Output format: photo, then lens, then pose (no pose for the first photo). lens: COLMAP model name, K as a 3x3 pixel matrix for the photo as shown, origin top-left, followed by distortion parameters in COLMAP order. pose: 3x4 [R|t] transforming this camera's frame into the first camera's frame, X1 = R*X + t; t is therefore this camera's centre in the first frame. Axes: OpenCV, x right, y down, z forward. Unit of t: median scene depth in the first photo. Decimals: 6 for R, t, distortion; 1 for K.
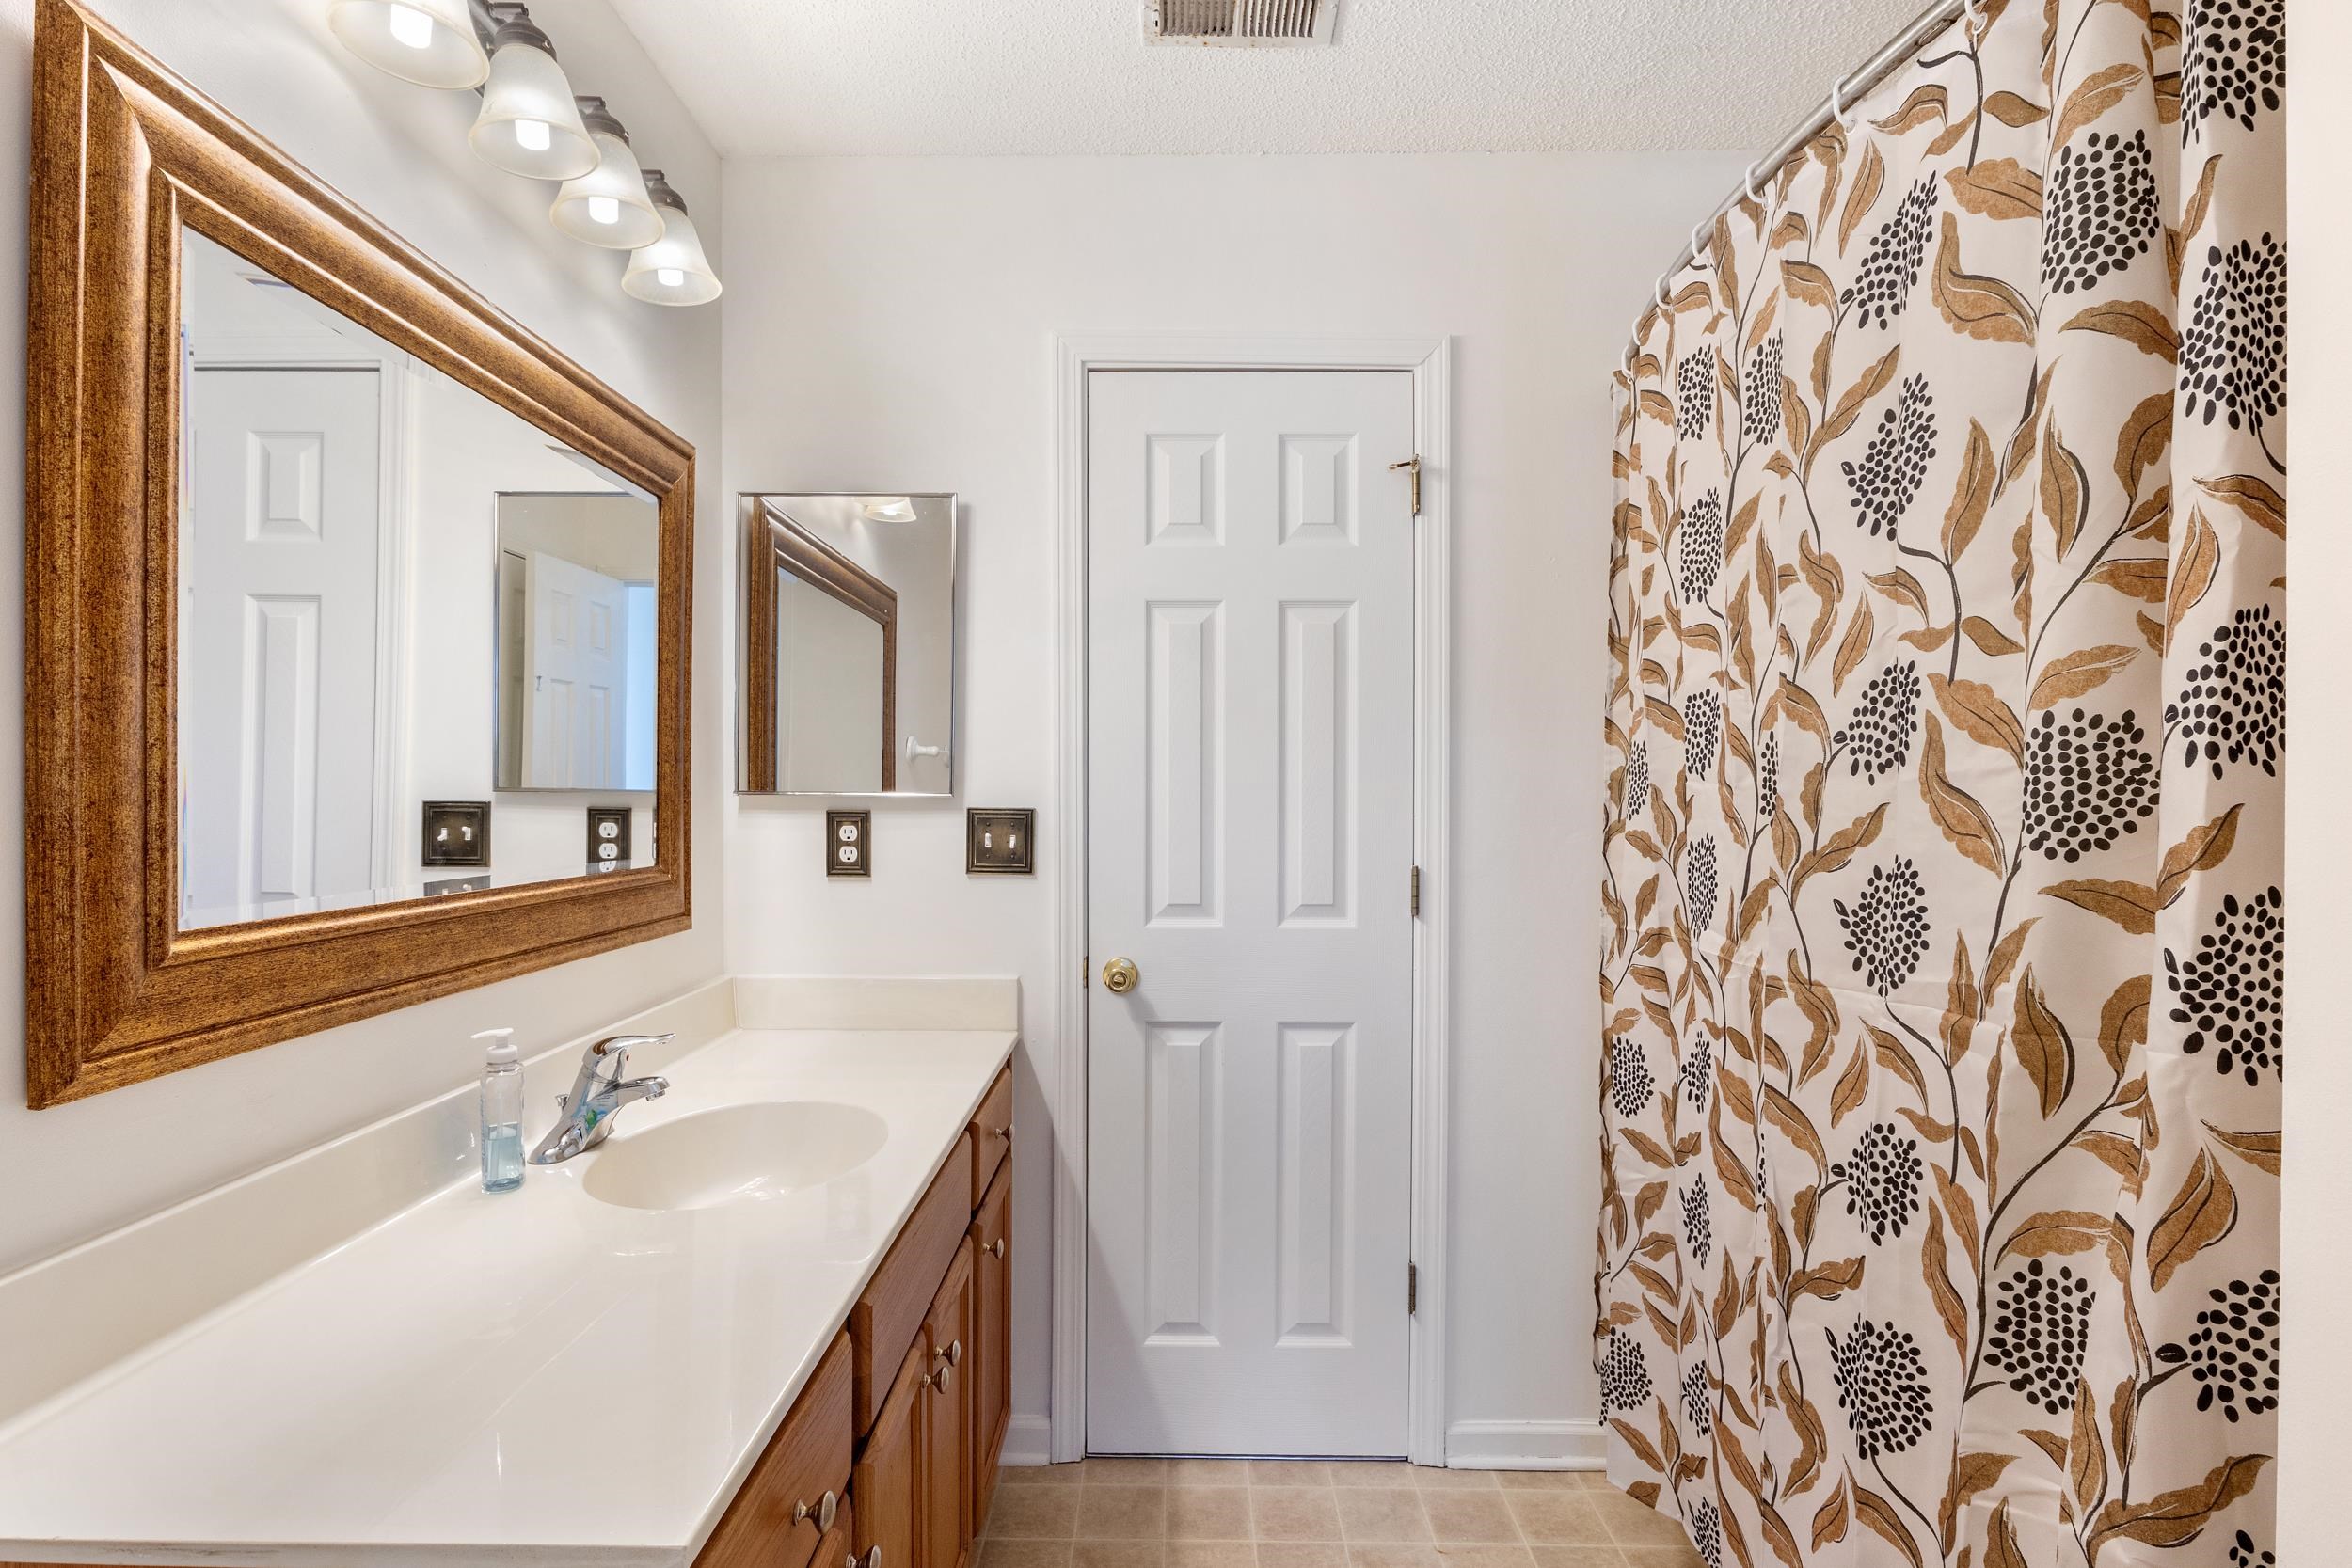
lens RADIAL K [[1132.8, 0, 1168.5], [0, 1132.8, 789.3], [0, 0, 1]] dist [-0.001835, 0.000177]
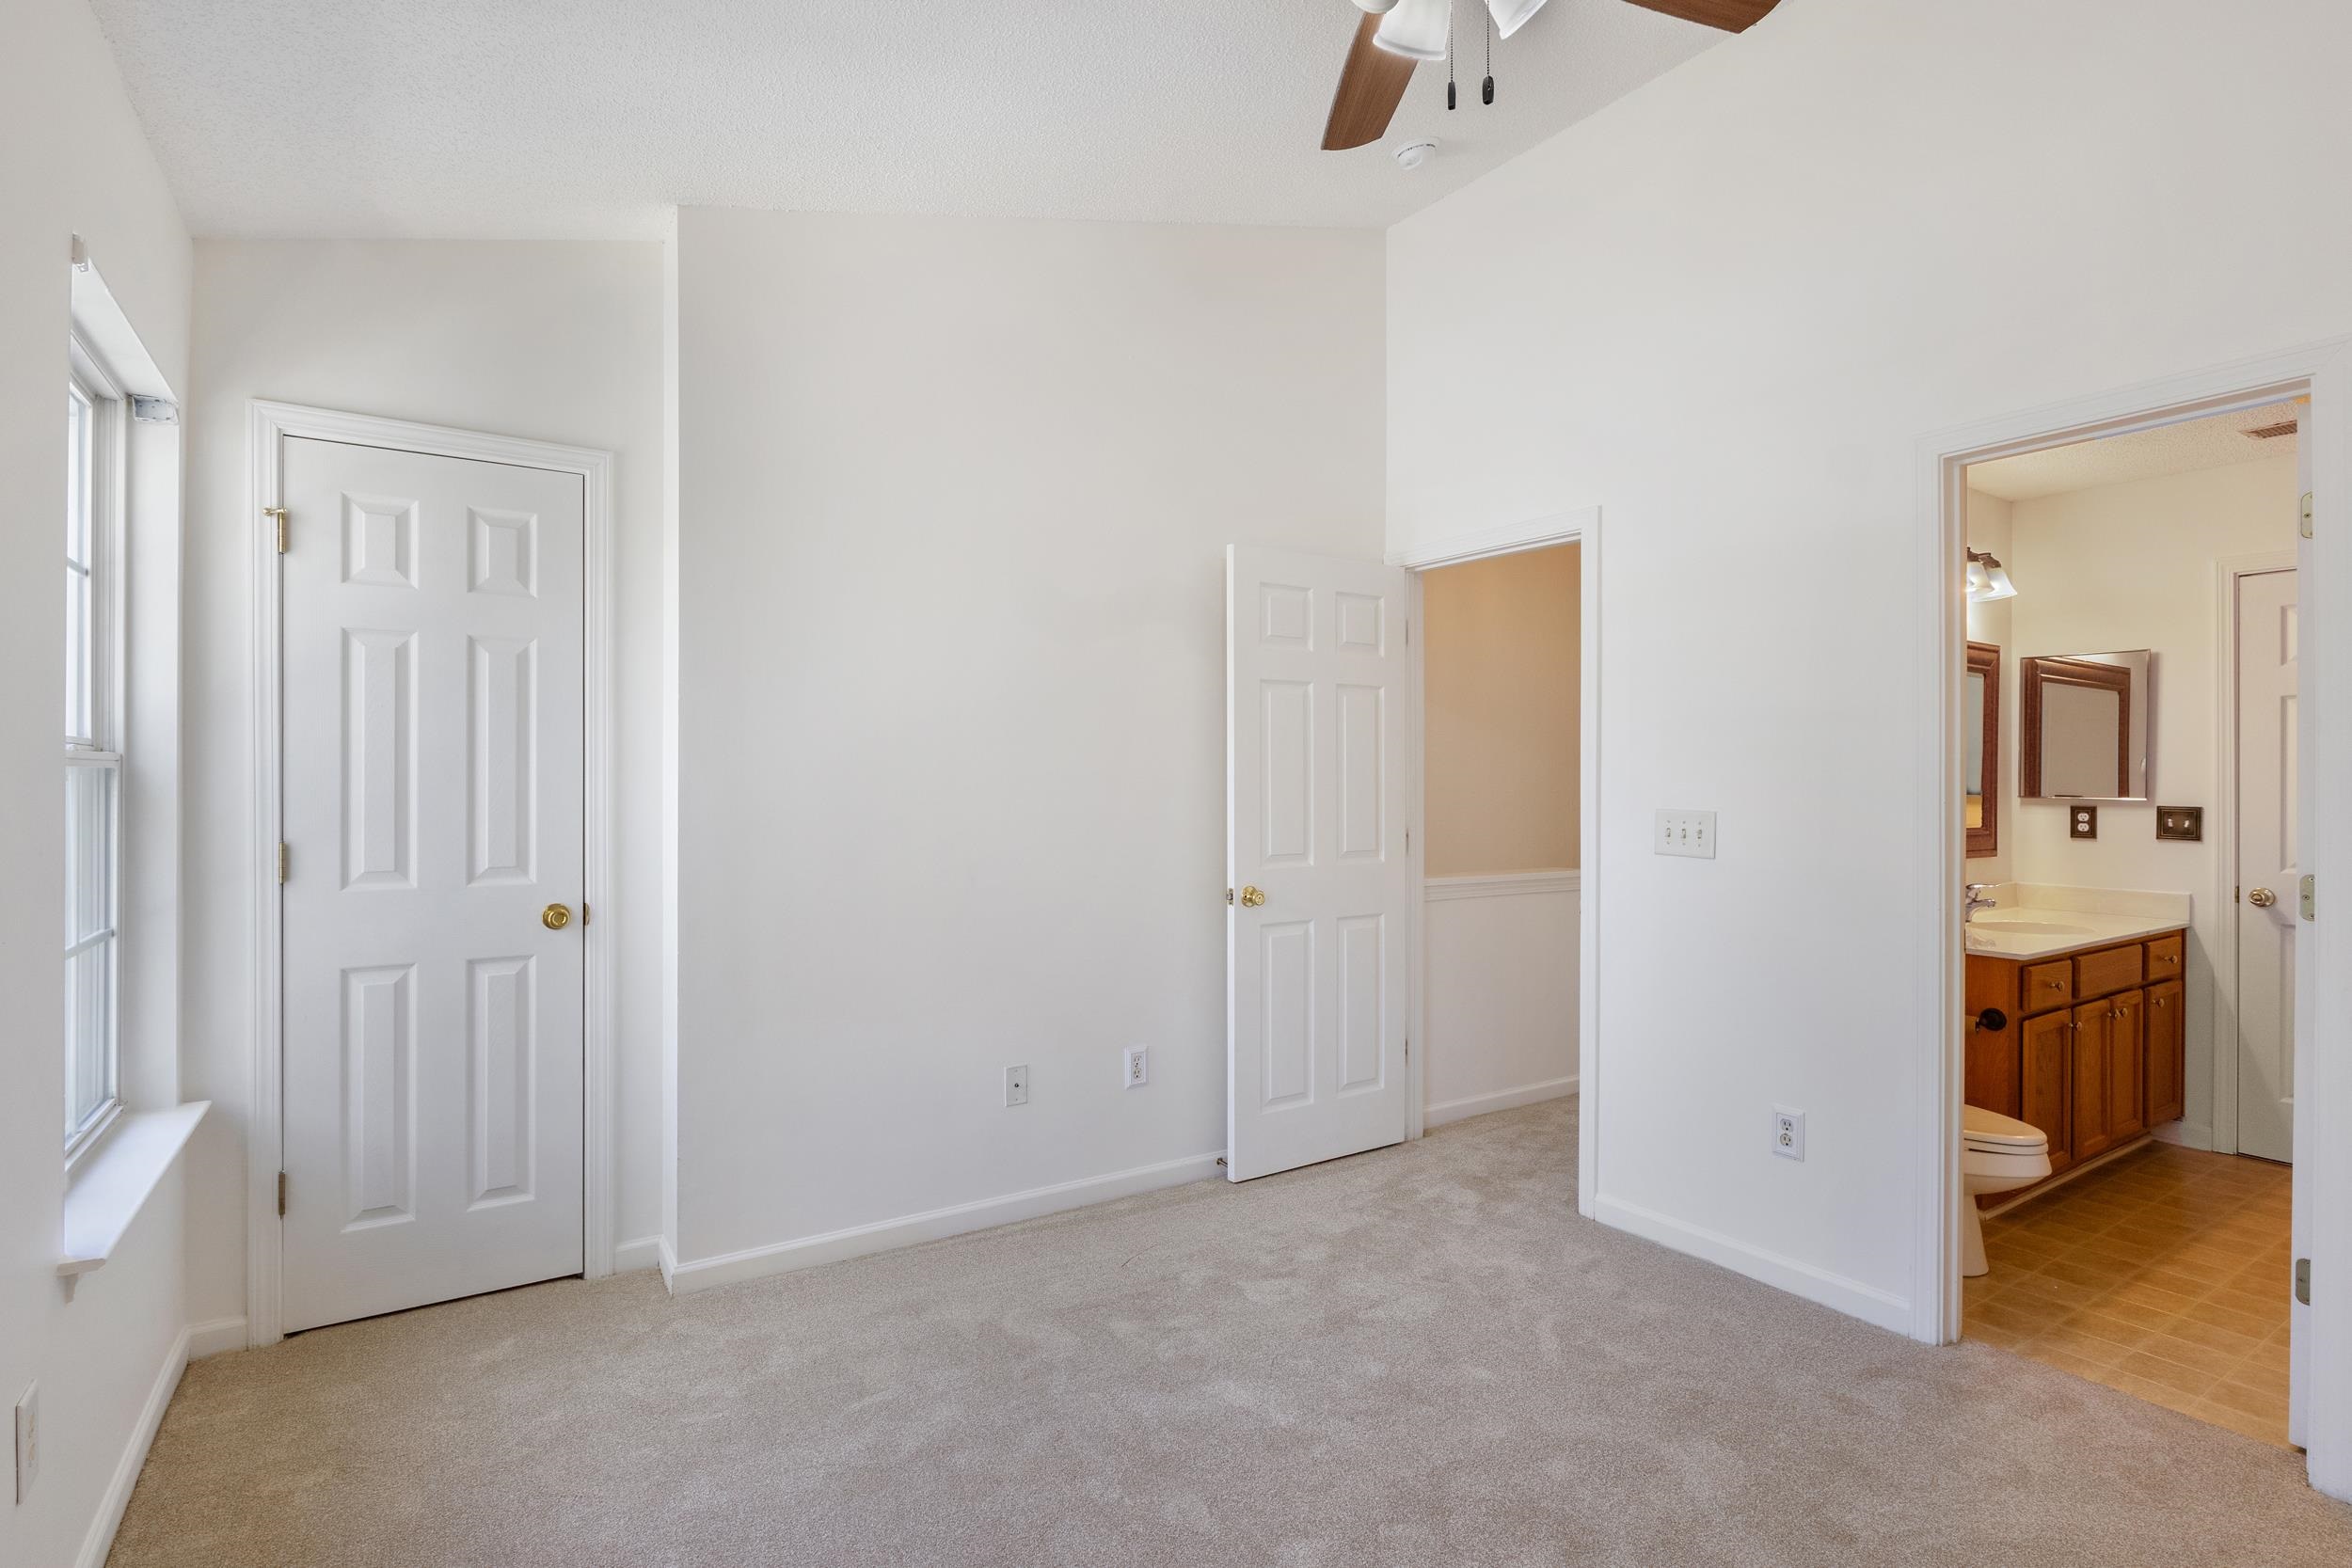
lens RADIAL K [[1132.8, 0, 1165.4], [0, 1132.8, 788.6], [0, 0, 1]] dist [-0.001835, 0.000177]
pose [[0.550592, 0.004944, -0.834760, 0.512632], [-0.000371, 0.999984, 0.005677, -0.024267], [0.834774, -0.002816, 0.550585, -1.515862]]
